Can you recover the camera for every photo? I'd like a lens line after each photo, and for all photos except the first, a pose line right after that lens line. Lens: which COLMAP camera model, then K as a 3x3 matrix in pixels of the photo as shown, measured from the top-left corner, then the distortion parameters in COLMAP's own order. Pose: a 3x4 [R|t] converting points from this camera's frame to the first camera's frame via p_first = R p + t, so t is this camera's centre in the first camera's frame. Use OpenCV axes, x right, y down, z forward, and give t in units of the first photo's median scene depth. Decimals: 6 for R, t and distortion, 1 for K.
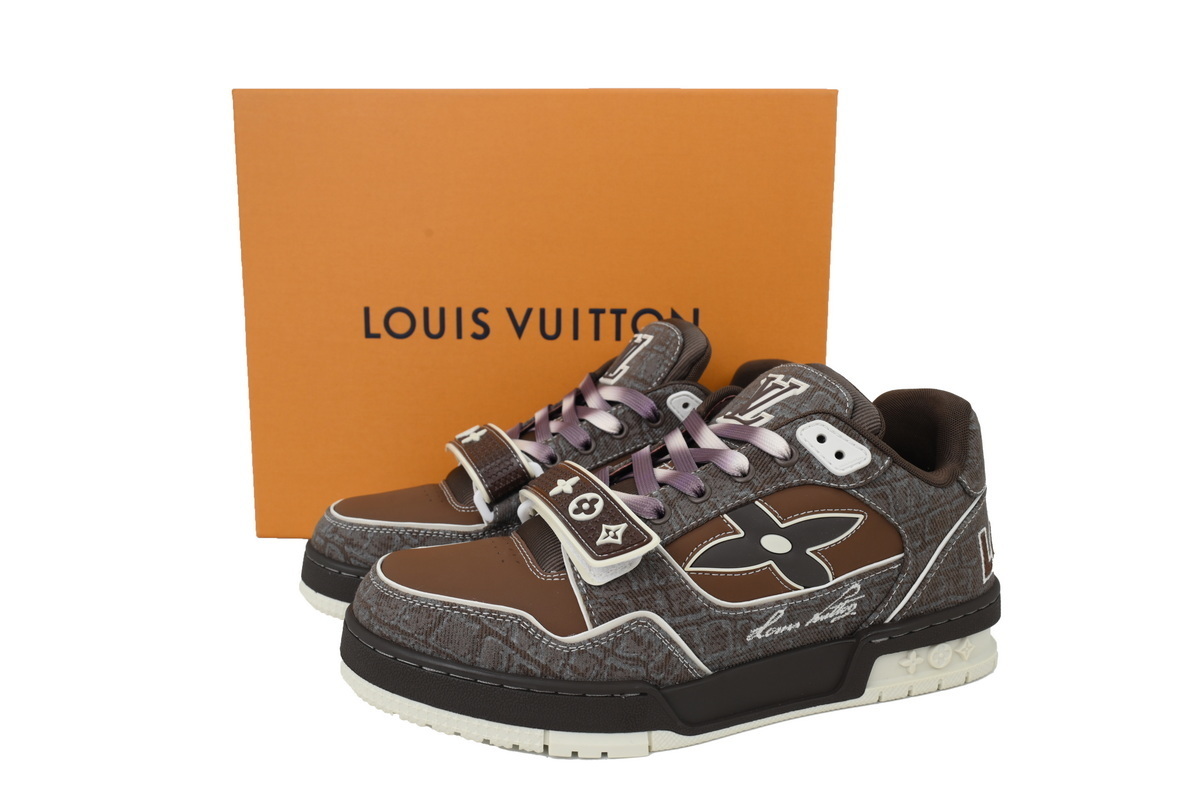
lens RADIAL K [[973.5, 0, 600.0], [0, 973.5, 400.0], [0, 0, 1]] dist [0.009206, 0.000515]
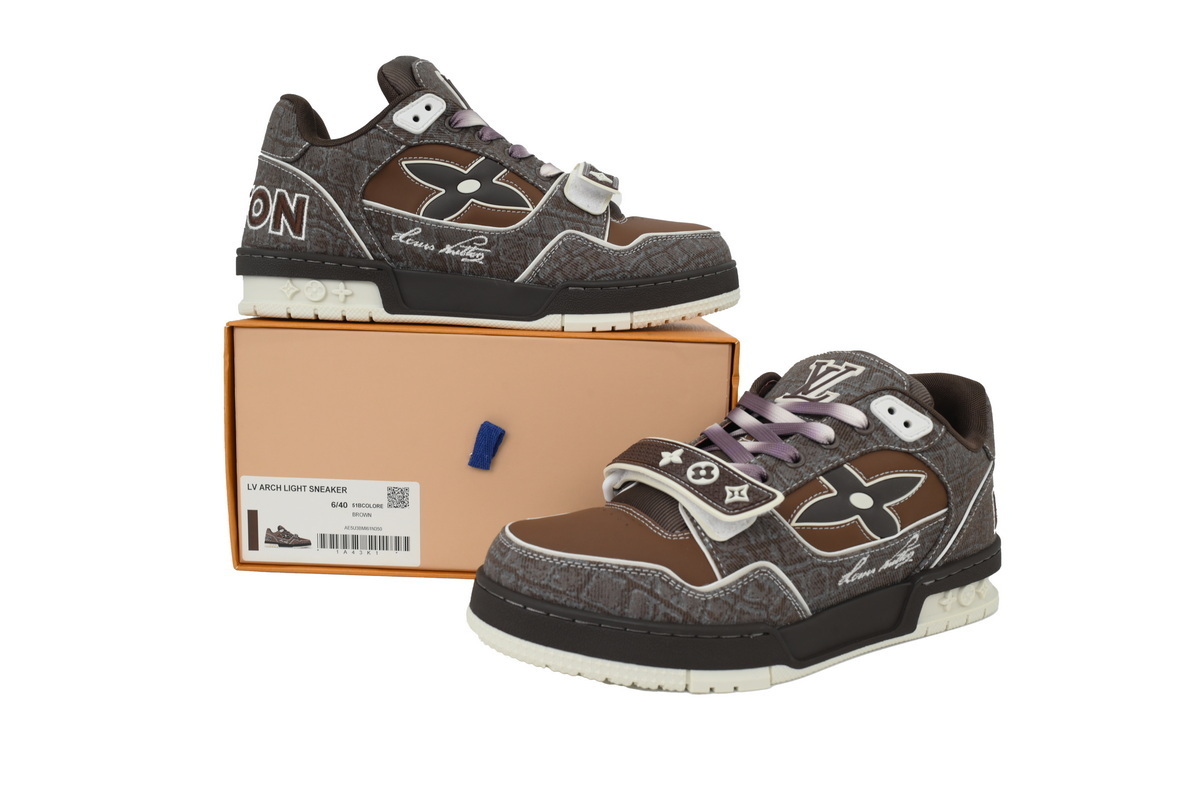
lens RADIAL K [[973.5, 0, 600.0], [0, 973.5, 400.0], [0, 0, 1]] dist [0.009206, 0.000515]
pose [[0.977076, -0.007145, 0.212773, -0.373218], [0.010729, 0.999819, -0.015696, 0.041745], [-0.212622, 0.017619, 0.976976, -0.077894]]
